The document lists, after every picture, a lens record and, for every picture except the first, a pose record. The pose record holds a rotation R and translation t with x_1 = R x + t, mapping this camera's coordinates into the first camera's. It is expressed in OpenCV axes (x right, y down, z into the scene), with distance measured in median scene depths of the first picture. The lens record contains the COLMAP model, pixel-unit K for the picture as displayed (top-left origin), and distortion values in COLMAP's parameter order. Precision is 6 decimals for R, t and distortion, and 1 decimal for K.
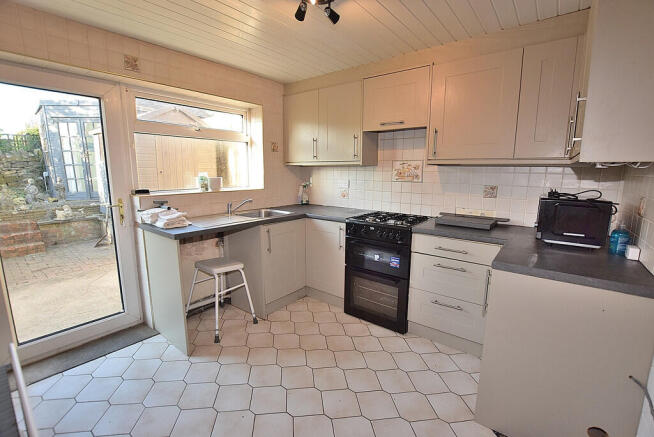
lens RADIAL K [[290.7, 0, 326.2], [0, 290.7, 218.2], [0, 0, 1]] dist [0.000264, 0.000163]
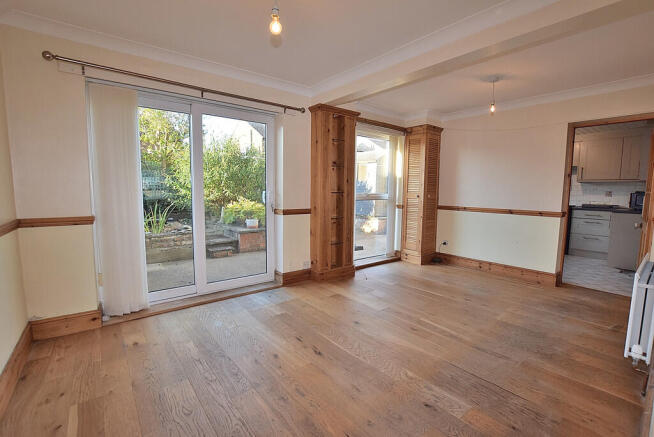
lens RADIAL K [[290.7, 0, 327.4], [0, 290.7, 218.9], [0, 0, 1]] dist [0.000264, 0.000163]
pose [[0.976800, 0.024088, -0.212796, -1.160779], [-0.037181, 0.997639, -0.057741, 0.334263], [0.210903, 0.064313, 0.975389, -1.774667]]
